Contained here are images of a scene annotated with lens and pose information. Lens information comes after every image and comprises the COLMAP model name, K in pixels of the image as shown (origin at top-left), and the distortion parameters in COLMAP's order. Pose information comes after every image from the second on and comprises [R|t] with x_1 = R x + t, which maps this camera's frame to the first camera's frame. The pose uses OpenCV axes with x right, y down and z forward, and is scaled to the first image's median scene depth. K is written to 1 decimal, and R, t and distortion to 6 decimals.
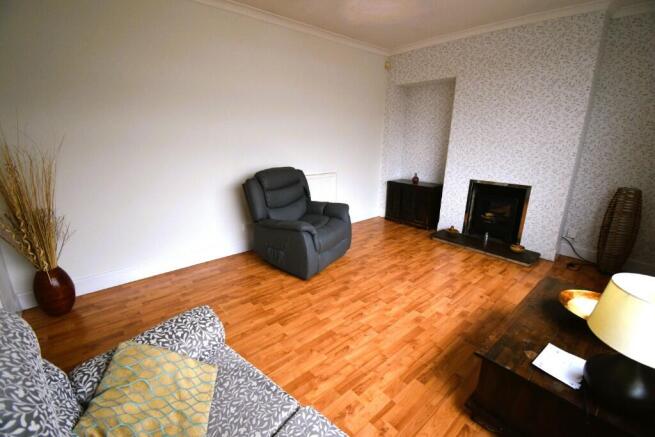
lens RADIAL K [[291.5, 0, 327.5], [0, 291.5, 218.5], [0, 0, 1]] dist [0.024316, -0.028969]
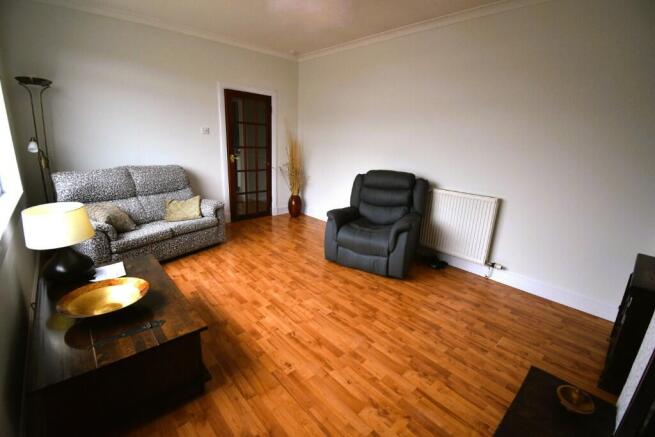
lens RADIAL K [[291.5, 0, 327.5], [0, 291.5, 218.5], [0, 0, 1]] dist [0.024316, -0.028969]
pose [[0.007774, 0.254864, -0.966946, 1.092537], [-0.313902, 0.918719, 0.239629, -0.240600], [0.949424, 0.301663, 0.087144, 0.912649]]
